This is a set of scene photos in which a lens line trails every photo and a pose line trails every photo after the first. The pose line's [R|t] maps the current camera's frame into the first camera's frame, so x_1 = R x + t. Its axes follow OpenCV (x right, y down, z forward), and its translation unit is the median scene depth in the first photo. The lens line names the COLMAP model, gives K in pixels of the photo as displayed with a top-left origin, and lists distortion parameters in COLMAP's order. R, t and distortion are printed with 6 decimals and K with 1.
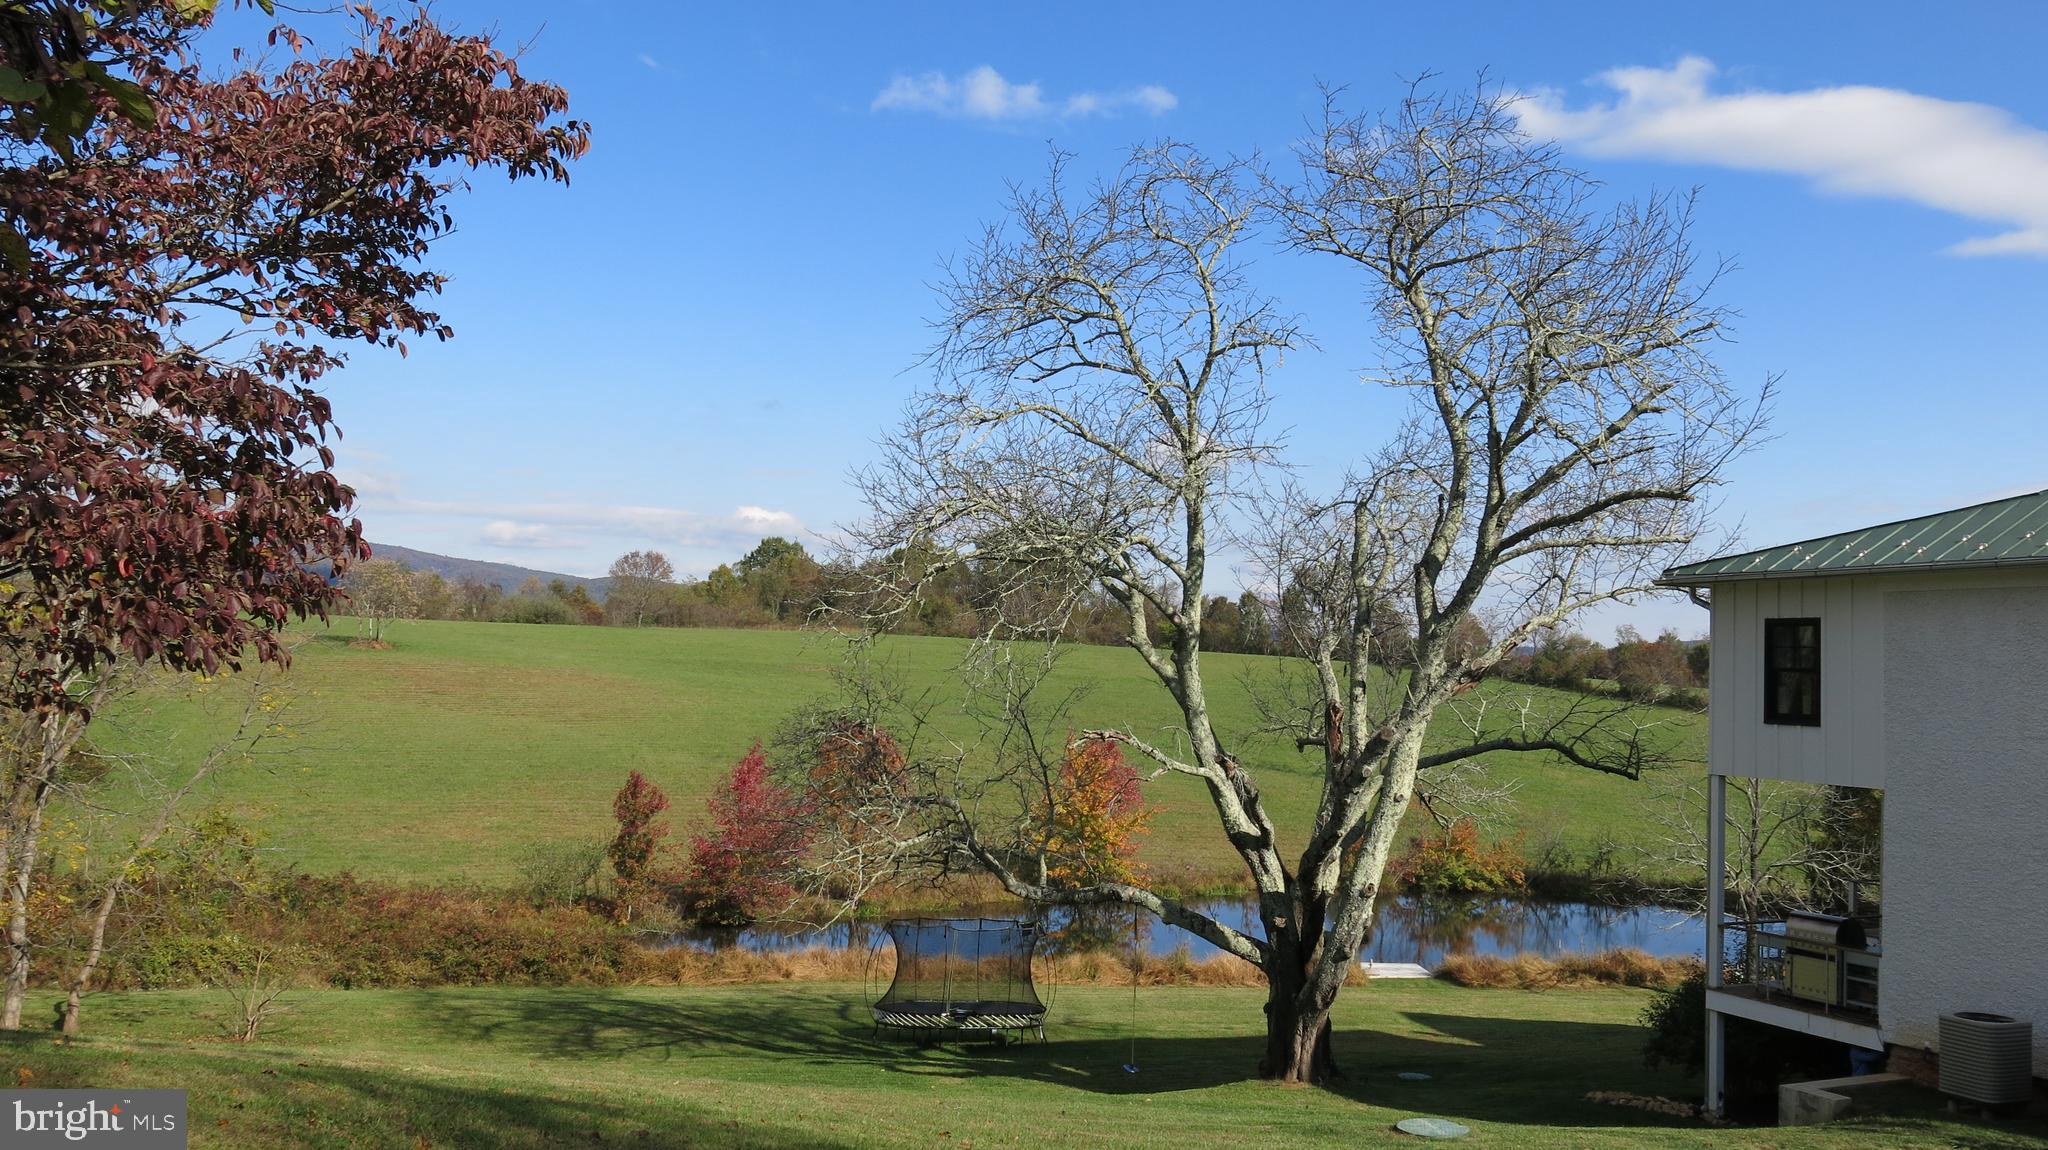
lens RADIAL K [[1708.8, 0, 1026.9], [0, 1708.8, 583.2], [0, 0, 1]] dist [-0.019180, 0.010863]
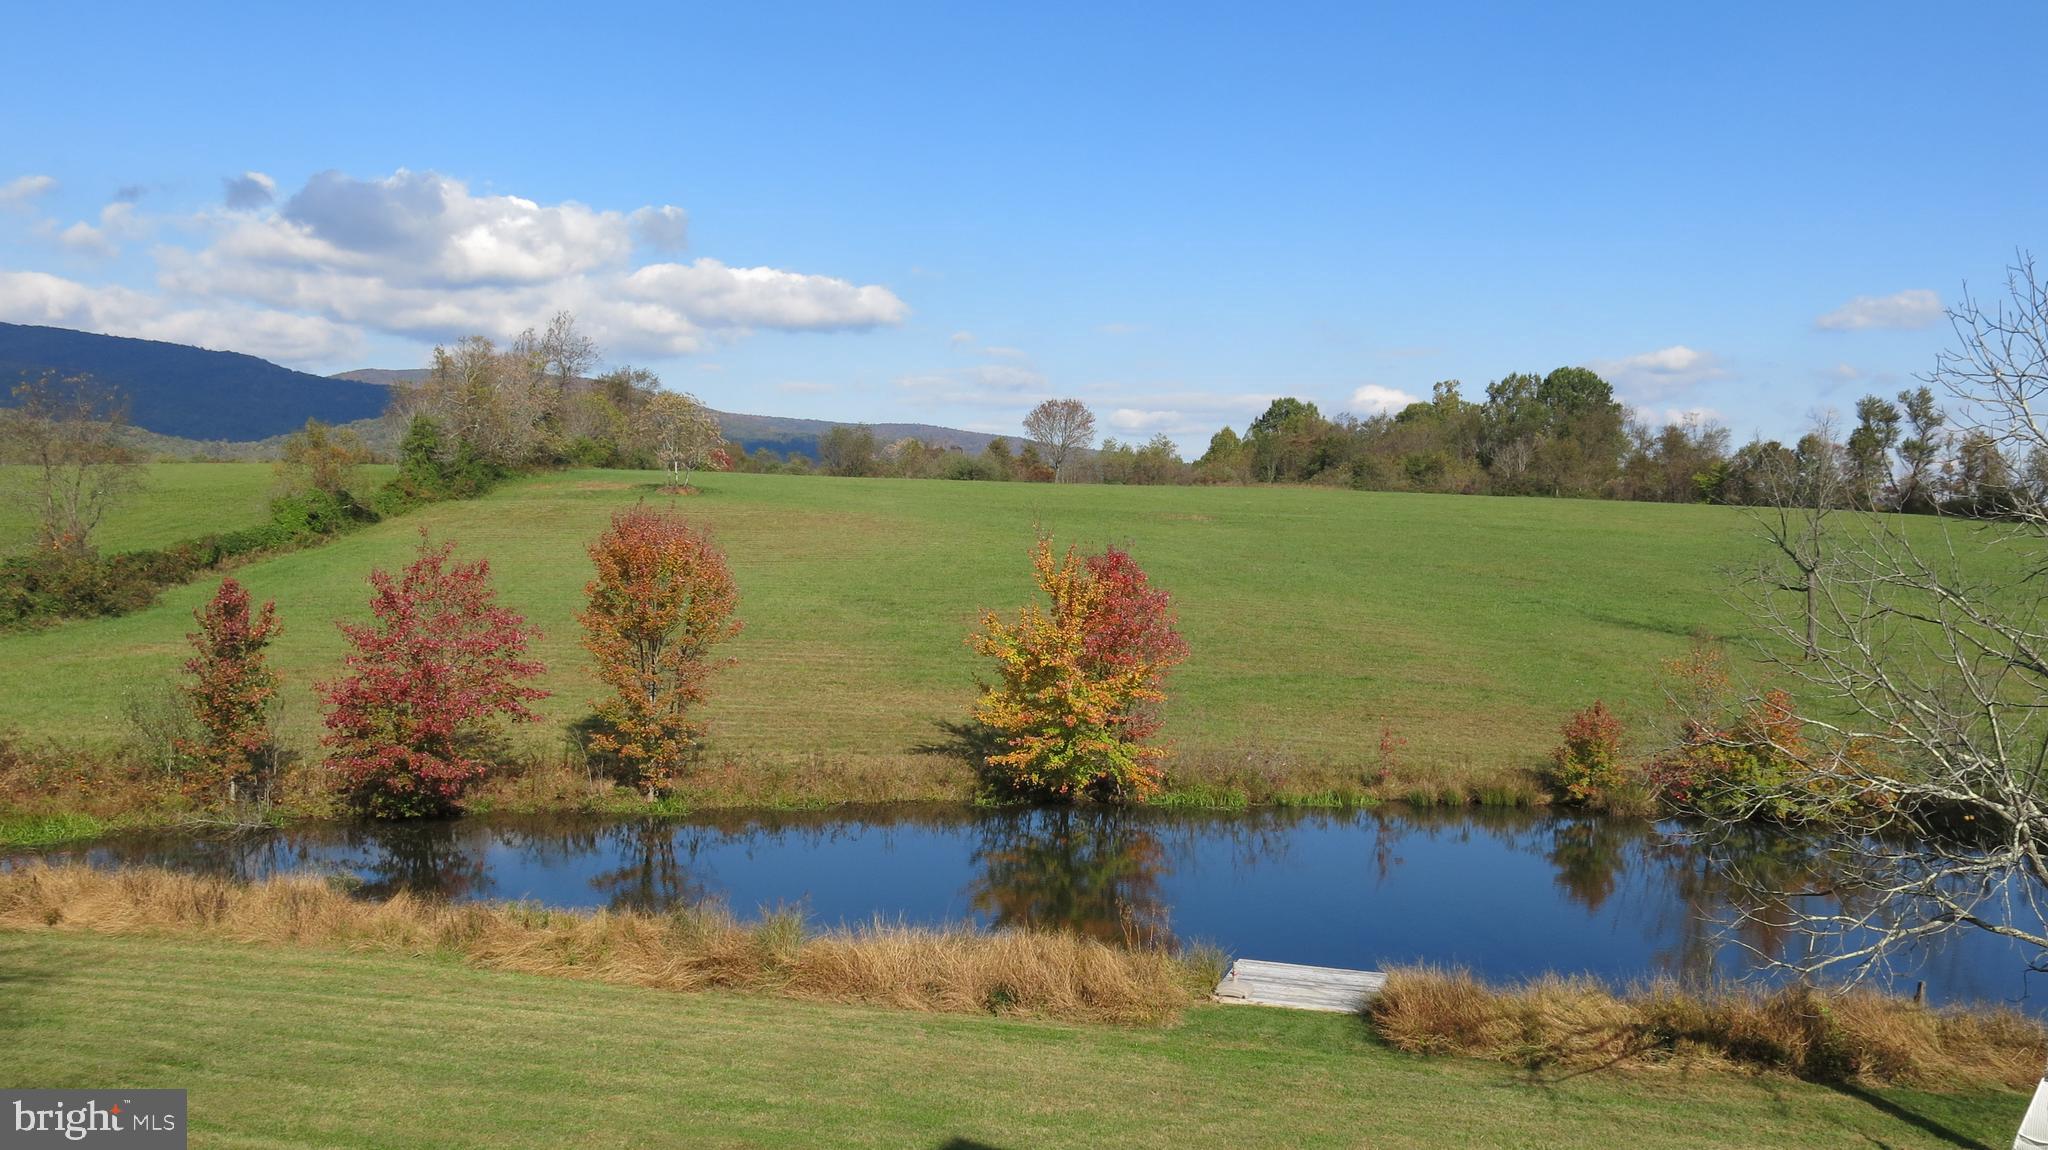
lens RADIAL K [[1709.0, 0, 1032.4], [0, 1709.0, 582.1], [0, 0, 1]] dist [-0.015915, 0.001350]
pose [[0.940327, 0.004553, -0.340242, 0.540230], [0.018441, 0.997759, 0.064316, 0.148366], [0.339772, -0.066752, 0.938136, 0.957681]]
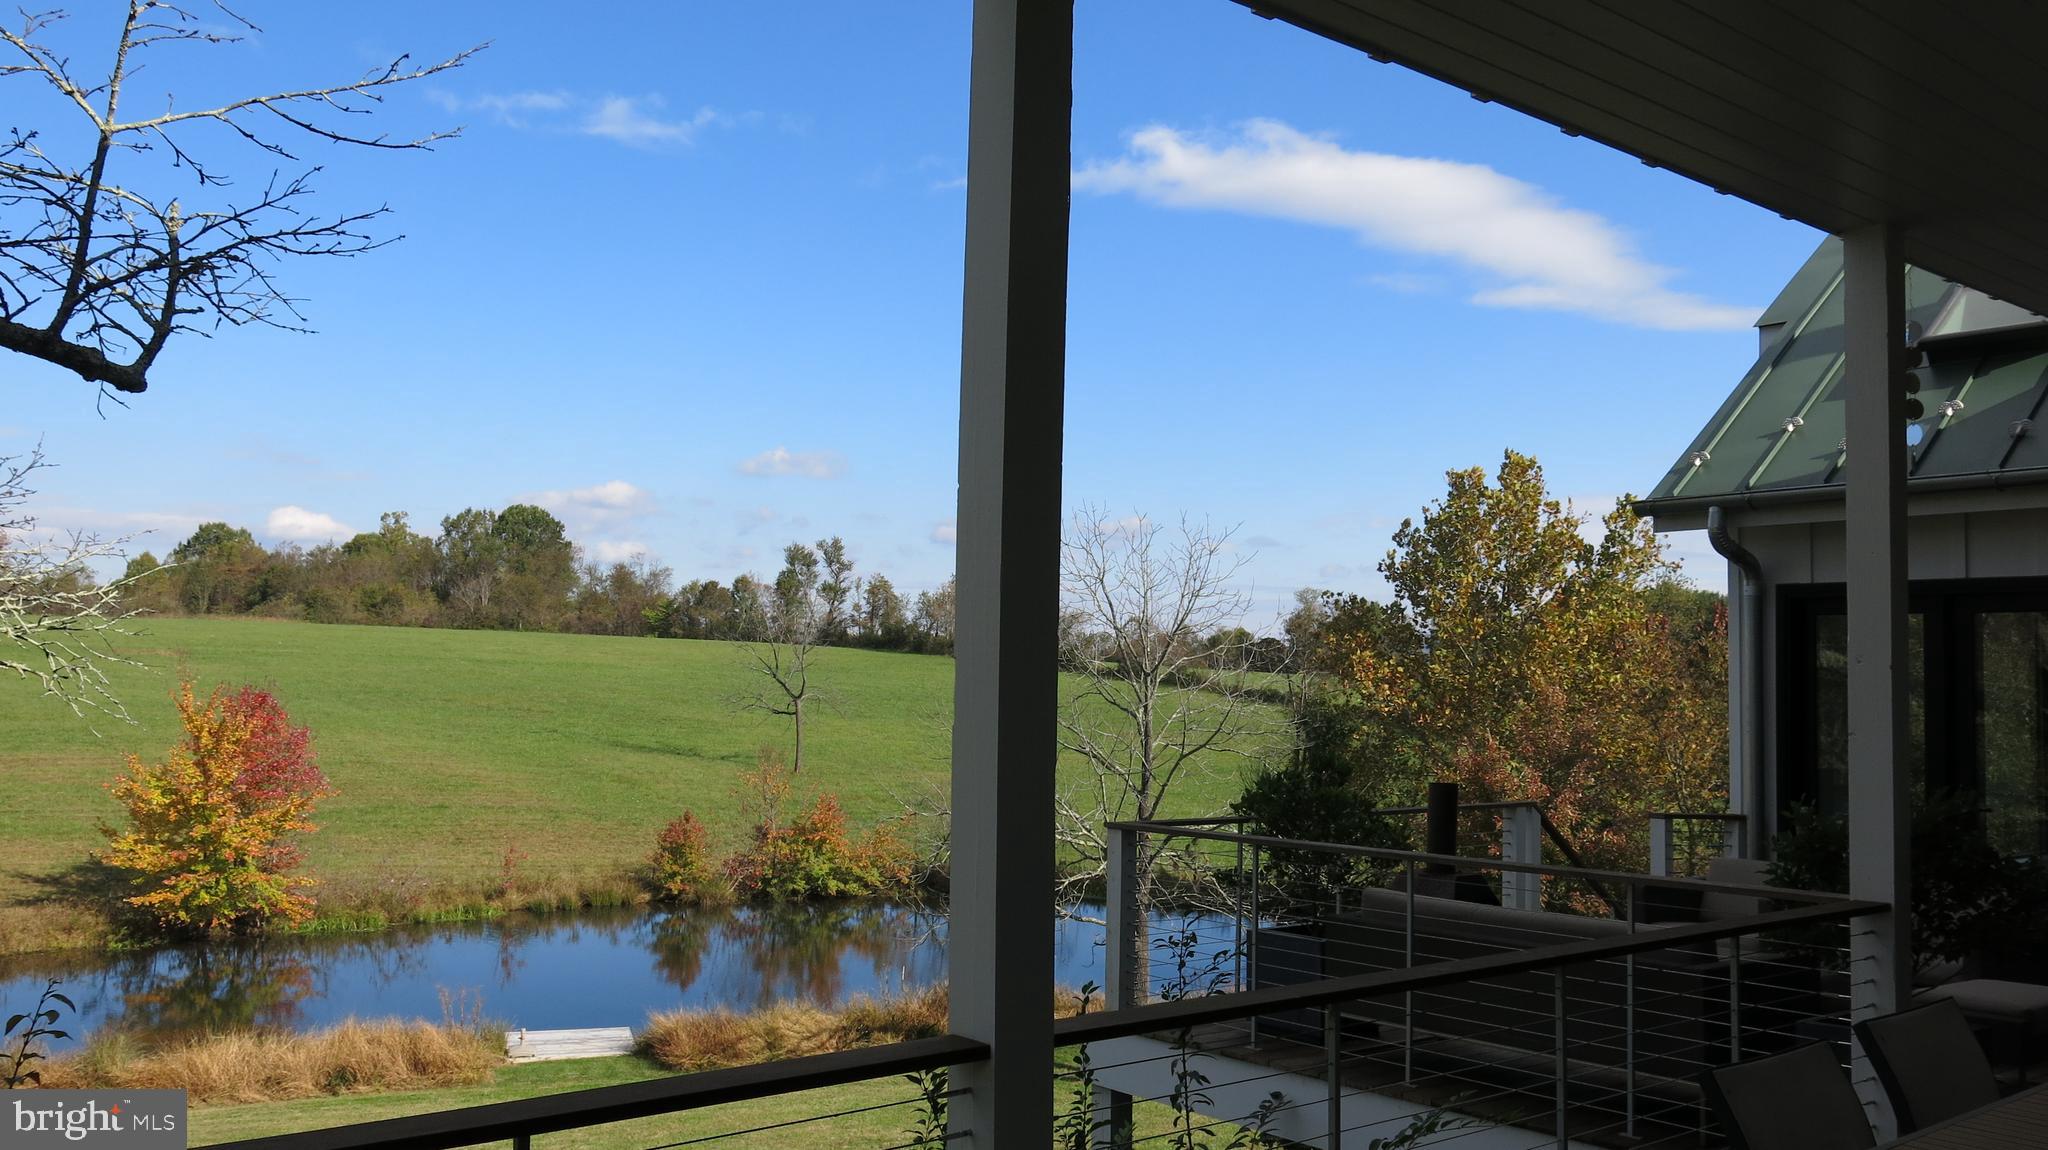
lens RADIAL K [[1708.8, 0, 1026.9], [0, 1708.8, 583.2], [0, 0, 1]] dist [-0.019180, 0.010863]
pose [[0.966086, -0.001010, 0.258220, 0.380792], [0.002443, 0.999983, -0.005230, 0.131023], [-0.258211, 0.005683, 0.966072, 0.709165]]
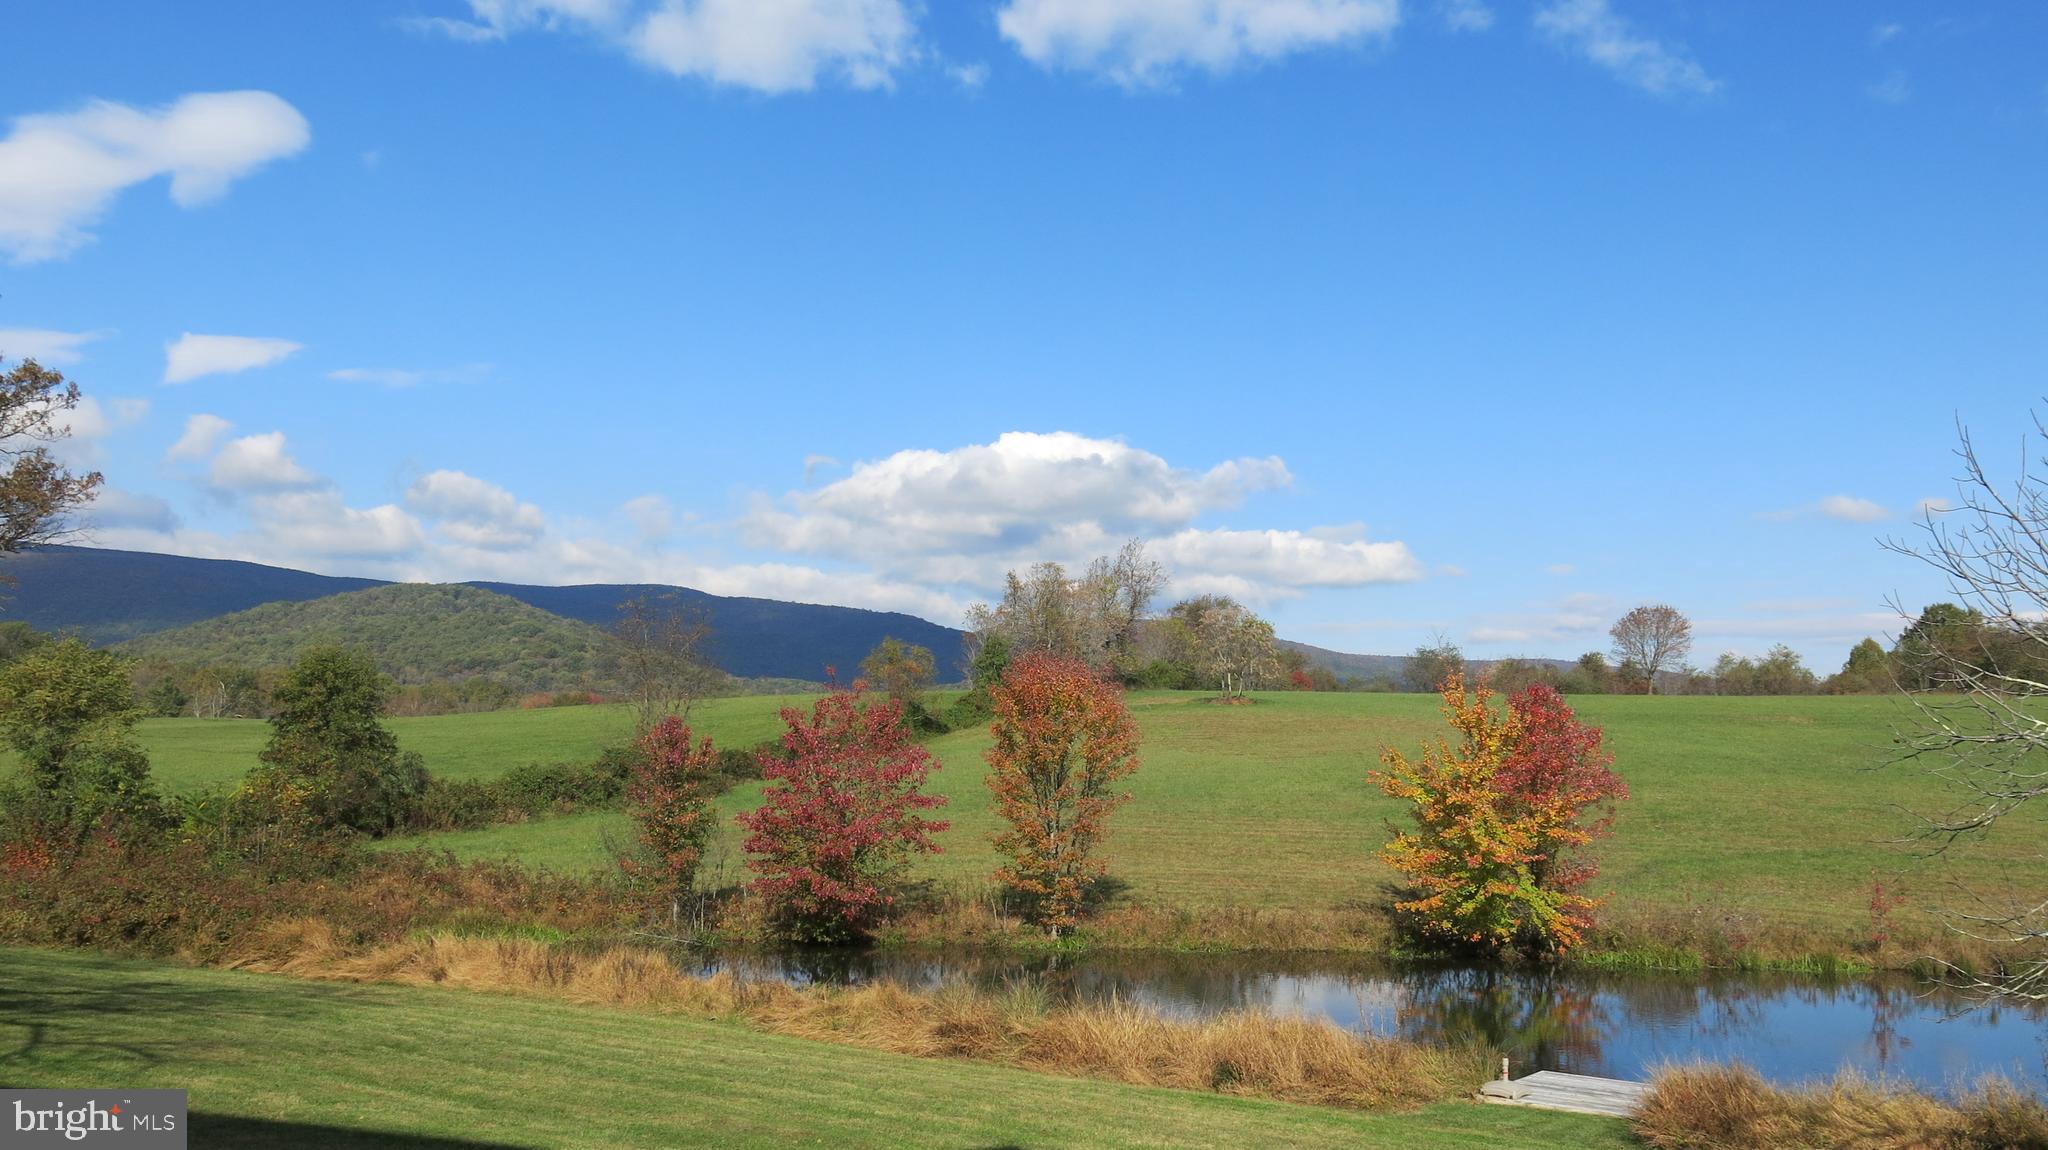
lens RADIAL K [[1709.0, 0, 1032.4], [0, 1709.0, 582.1], [0, 0, 1]] dist [-0.015915, 0.001350]
pose [[0.760756, -0.085671, -0.643359, 0.685999], [0.038767, 0.995478, -0.086719, 0.238192], [0.647880, 0.041031, 0.760637, 1.055819]]
